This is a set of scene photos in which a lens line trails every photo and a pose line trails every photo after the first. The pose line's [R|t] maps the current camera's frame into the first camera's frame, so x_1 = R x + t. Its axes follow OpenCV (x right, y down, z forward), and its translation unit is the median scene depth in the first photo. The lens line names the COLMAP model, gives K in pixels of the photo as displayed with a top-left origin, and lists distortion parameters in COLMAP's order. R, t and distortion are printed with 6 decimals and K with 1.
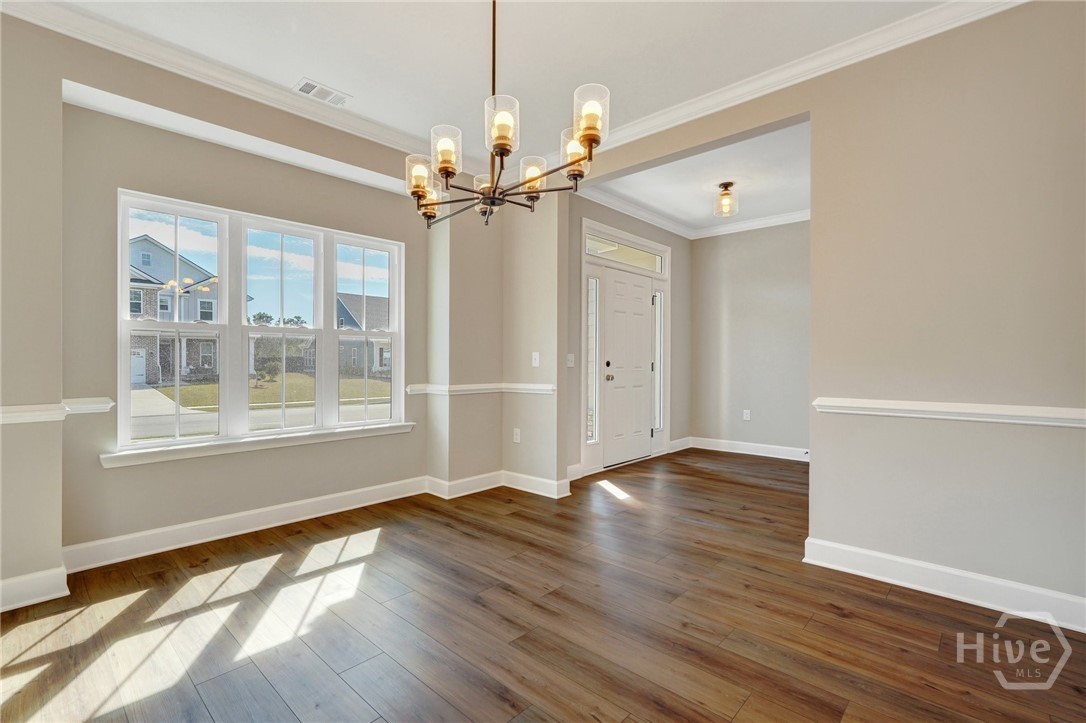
lens RADIAL K [[497.6, 0, 543.0], [0, 497.6, 361.5], [0, 0, 1]] dist [-0.002458, -0.000352]
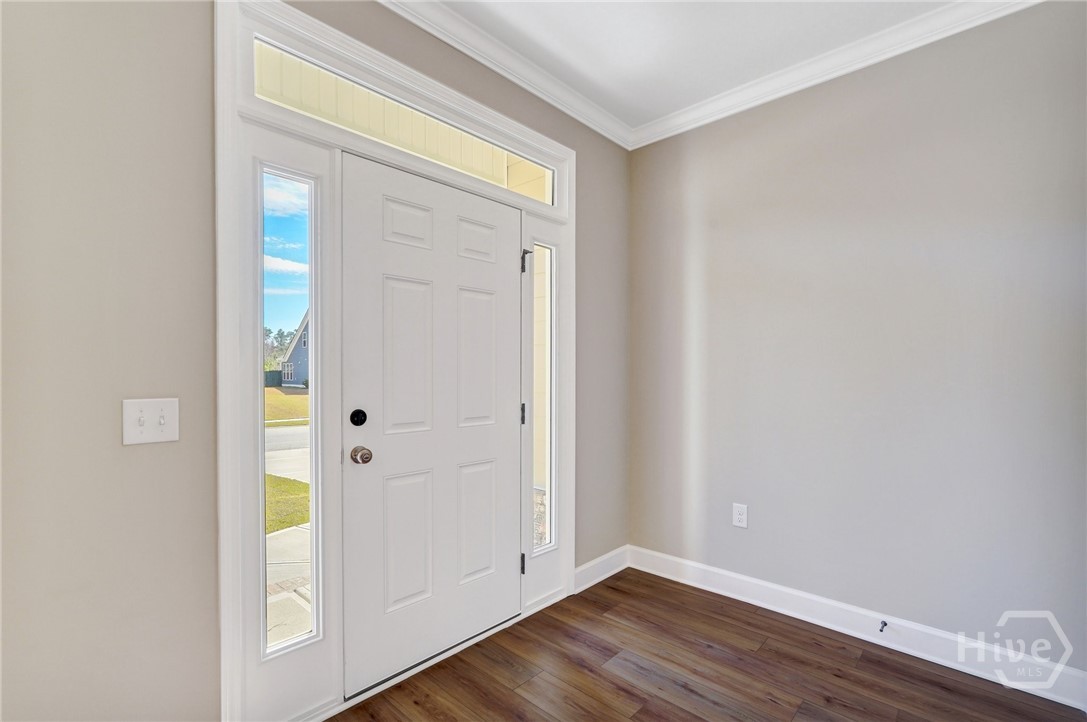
lens RADIAL K [[490.8, 0, 538.6], [0, 490.8, 375.5], [0, 0, 1]] dist [-0.000240, 0.000184]
pose [[0.999920, 0.001263, -0.012557, 0.229181], [-0.001209, 0.999990, 0.004274, -0.023615], [0.012563, -0.004258, 0.999912, 0.544772]]
